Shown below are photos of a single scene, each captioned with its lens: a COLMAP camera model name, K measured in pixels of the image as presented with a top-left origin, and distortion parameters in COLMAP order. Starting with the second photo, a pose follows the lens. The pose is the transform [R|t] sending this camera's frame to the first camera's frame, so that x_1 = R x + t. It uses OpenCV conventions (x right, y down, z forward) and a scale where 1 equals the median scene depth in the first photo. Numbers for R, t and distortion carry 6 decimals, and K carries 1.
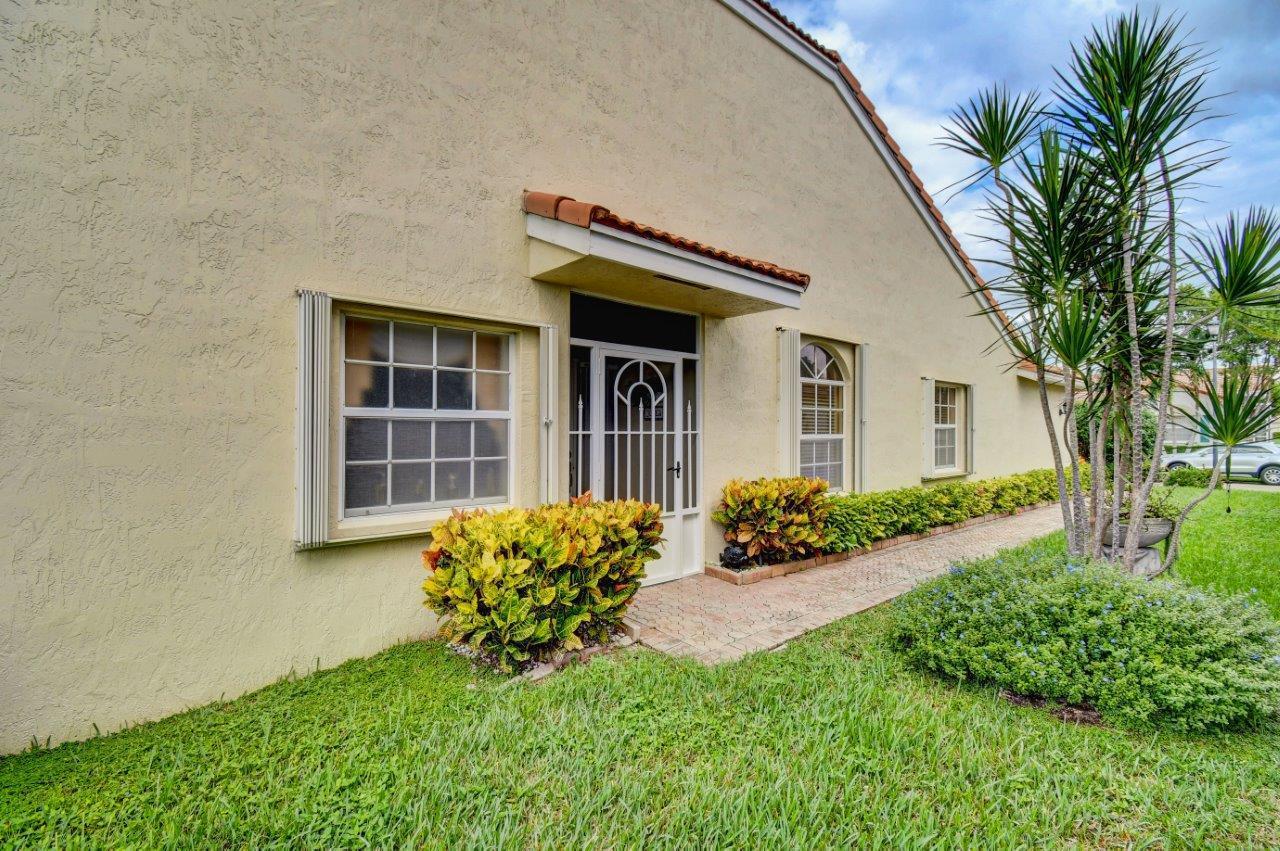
lens RADIAL K [[572.5, 0, 636.1], [0, 572.5, 425.5], [0, 0, 1]] dist [-0.004750, -0.010127]
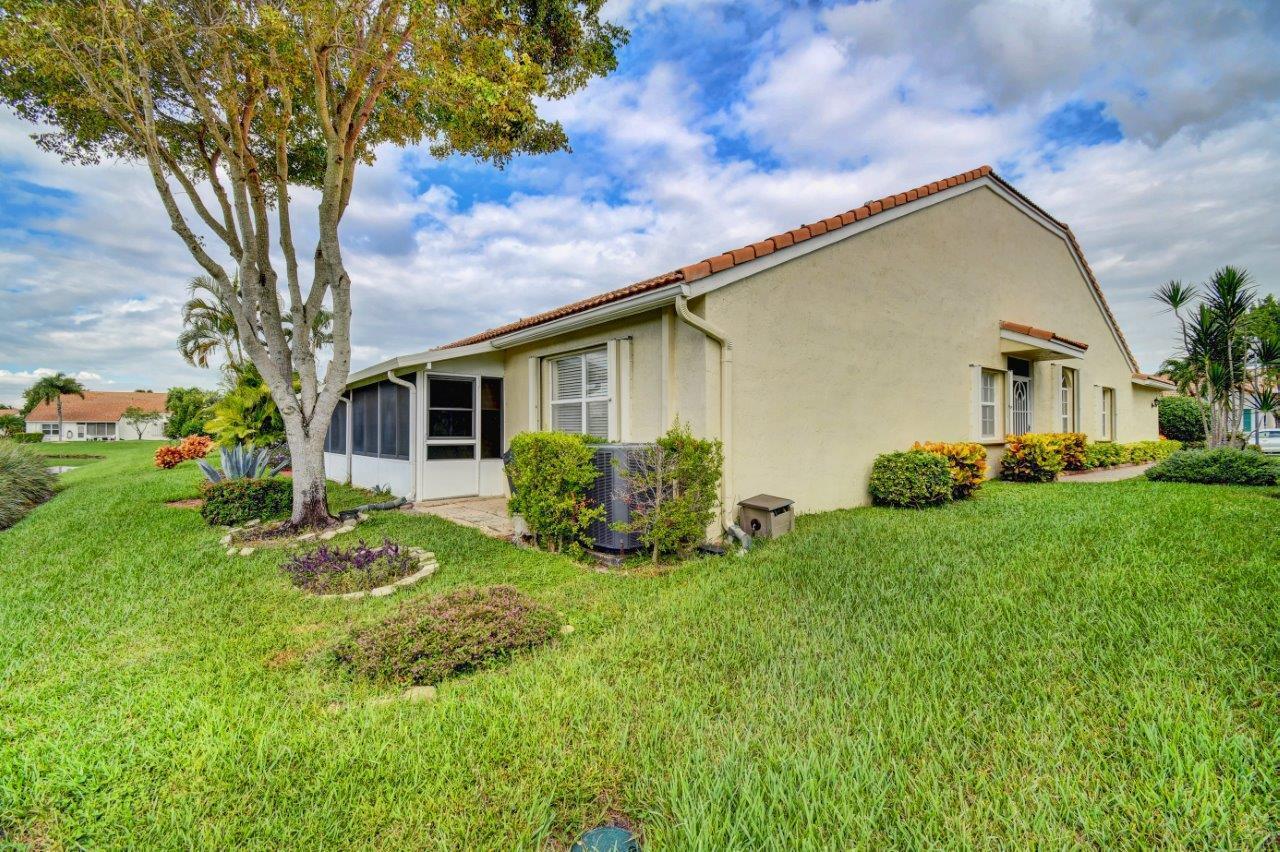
lens RADIAL K [[572.5, 0, 642.9], [0, 572.5, 428.6], [0, 0, 1]] dist [-0.004750, -0.010127]
pose [[0.999551, -0.012693, -0.027147, -1.806642], [0.012653, 0.999919, -0.001644, 0.078073], [0.027166, 0.001299, 0.999630, -1.718728]]
